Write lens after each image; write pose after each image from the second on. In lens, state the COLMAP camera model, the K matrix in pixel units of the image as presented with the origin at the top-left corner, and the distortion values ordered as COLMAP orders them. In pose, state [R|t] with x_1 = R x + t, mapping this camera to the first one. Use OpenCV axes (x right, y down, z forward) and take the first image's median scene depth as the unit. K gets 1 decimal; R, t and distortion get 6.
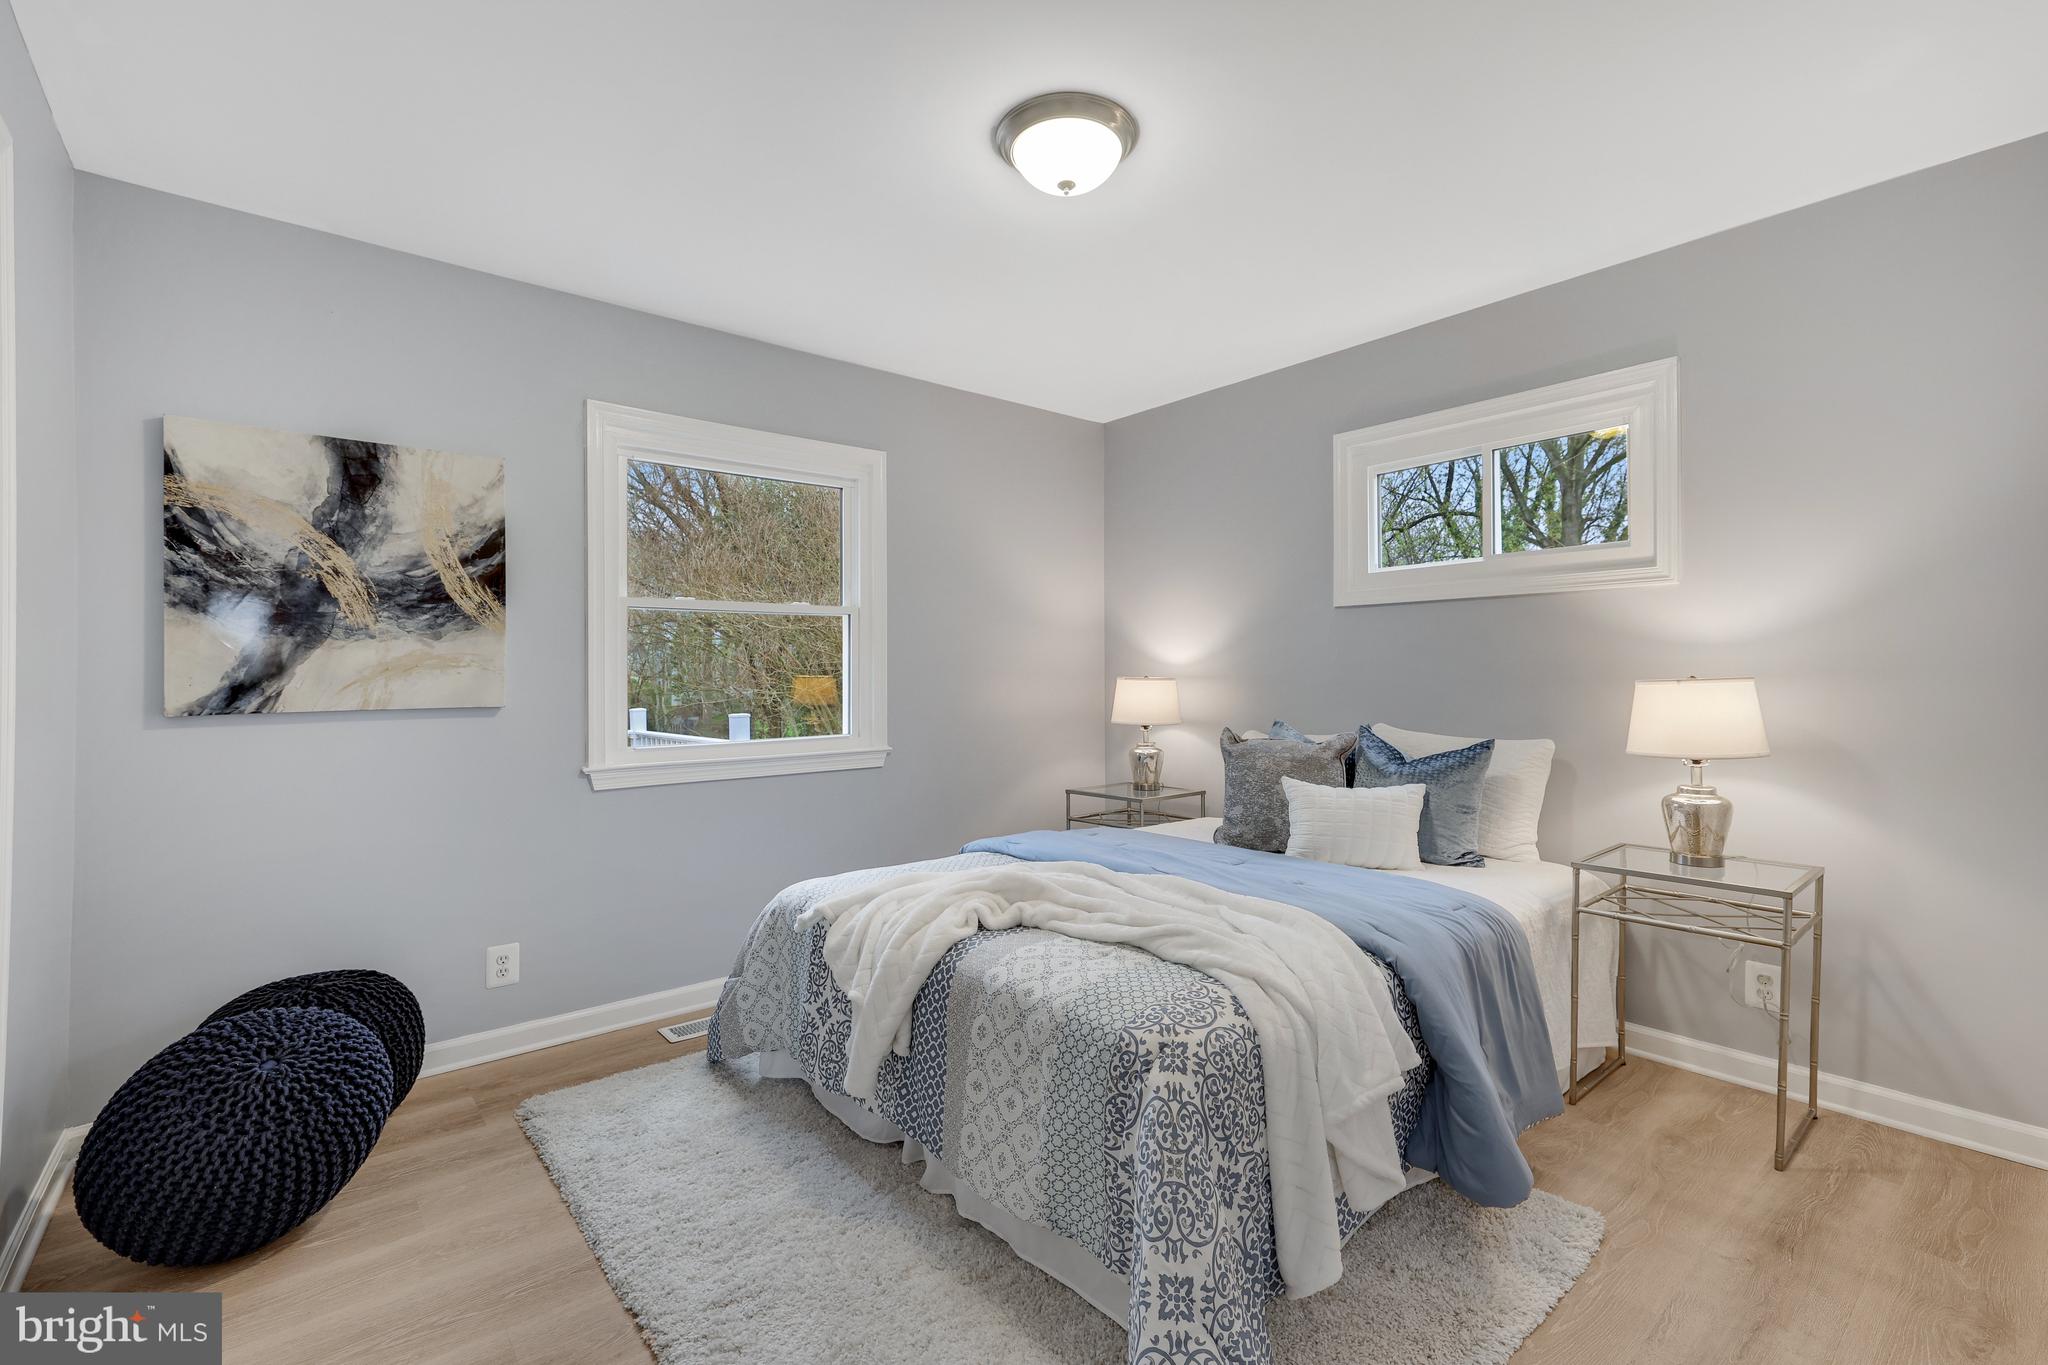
lens RADIAL K [[894.7, 0, 1024.0], [0, 894.7, 682.5], [0, 0, 1]] dist [0.023304, 0.000012]
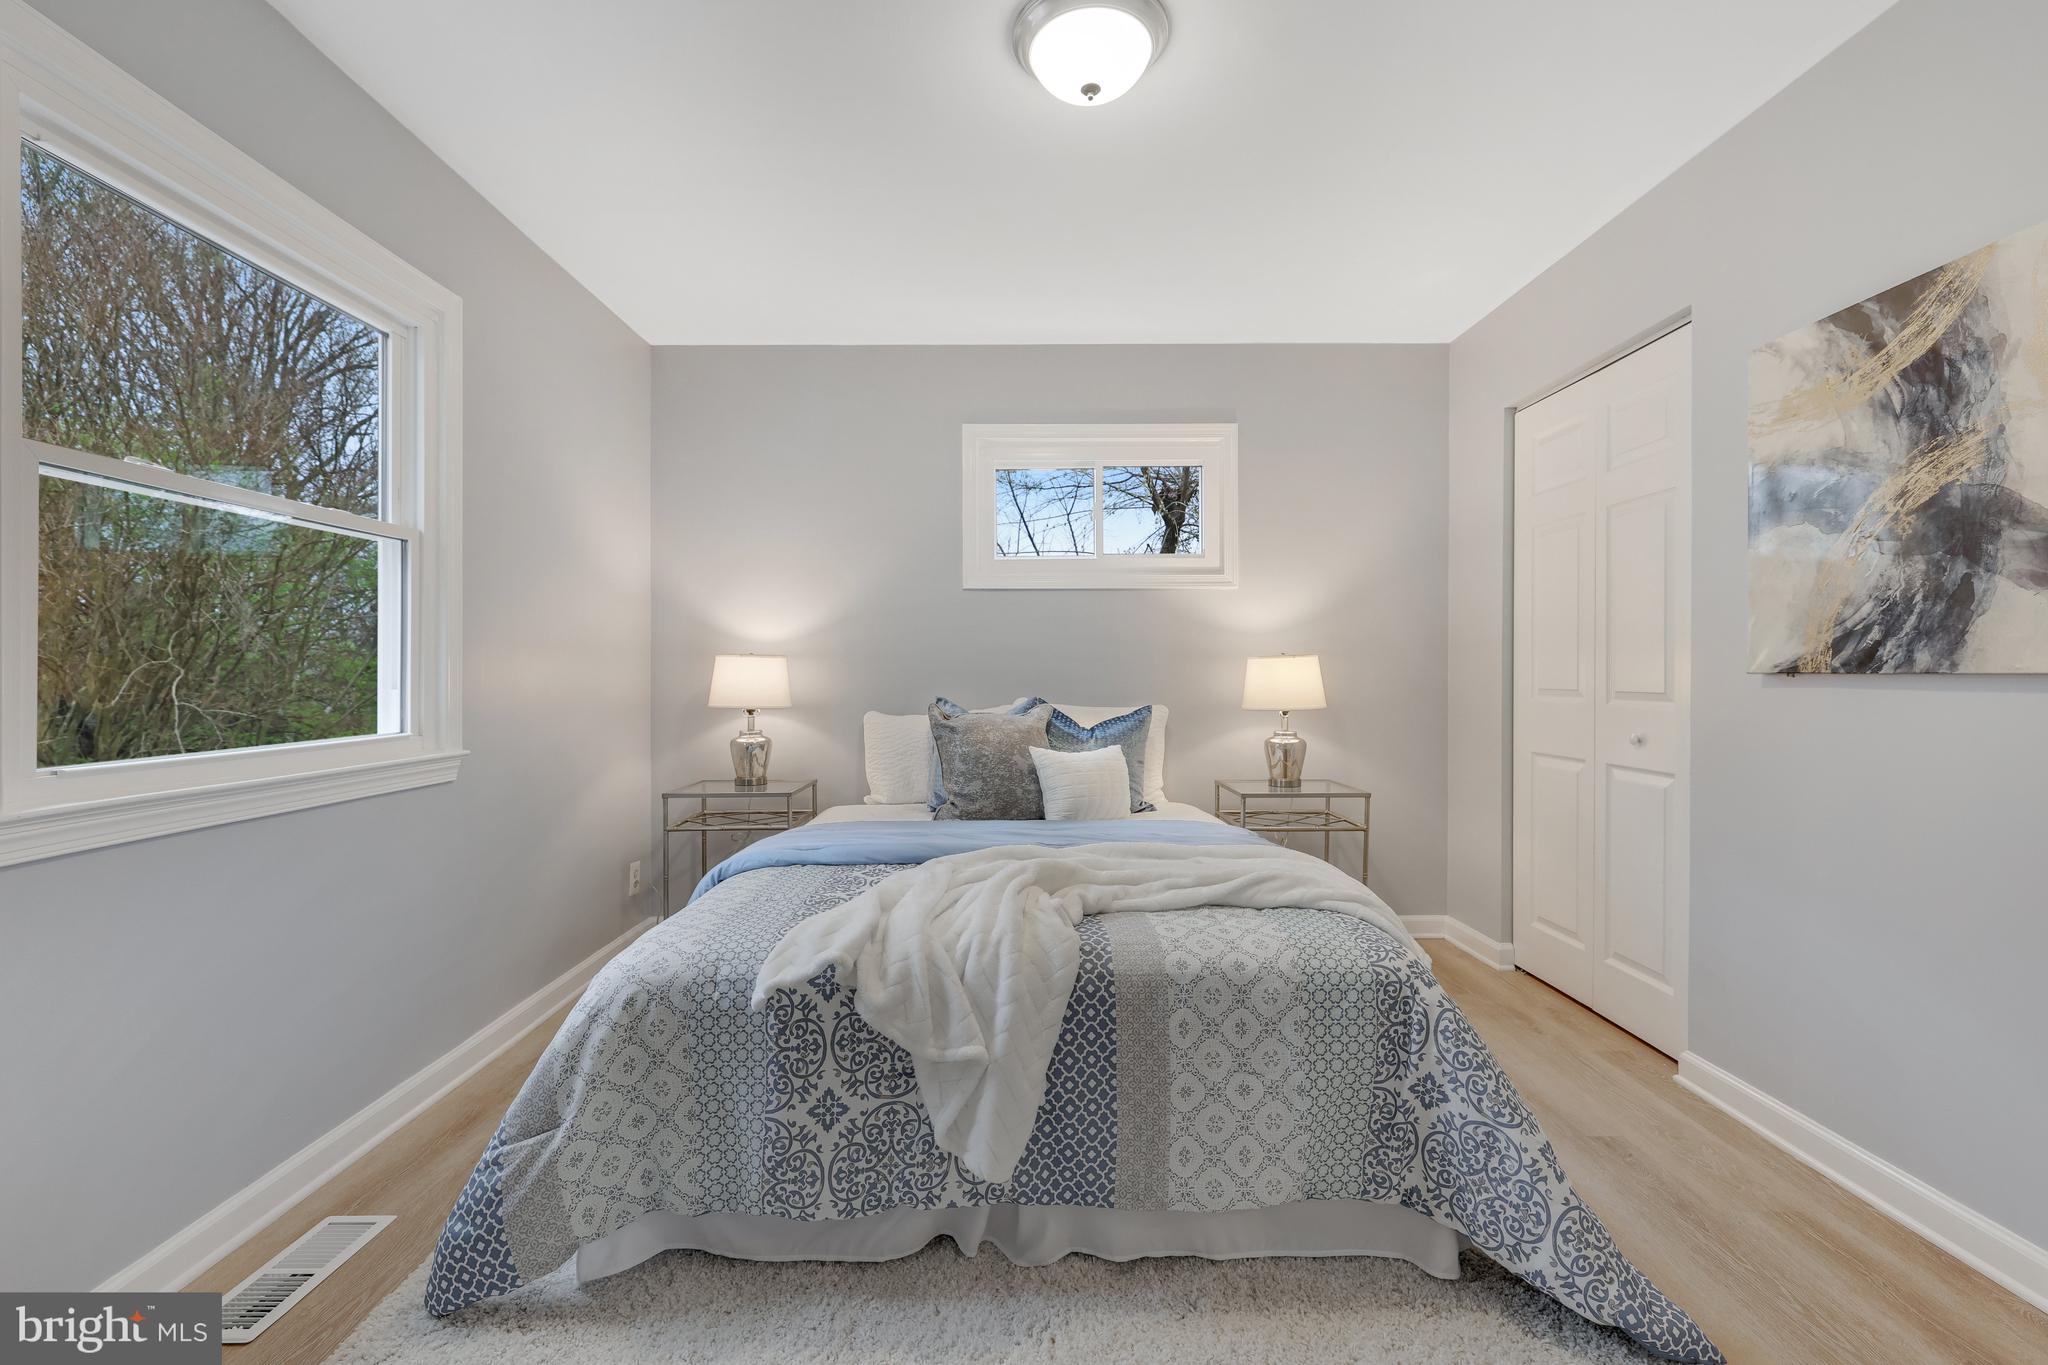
lens RADIAL K [[897.7, 0, 1032.8], [0, 897.7, 674.9], [0, 0, 1]] dist [0.014447, -0.000054]
pose [[0.645974, 0.002817, 0.763354, -0.527617], [0.003713, 0.999970, -0.006833, 0.031687], [-0.763351, 0.007248, 0.645944, 0.350978]]
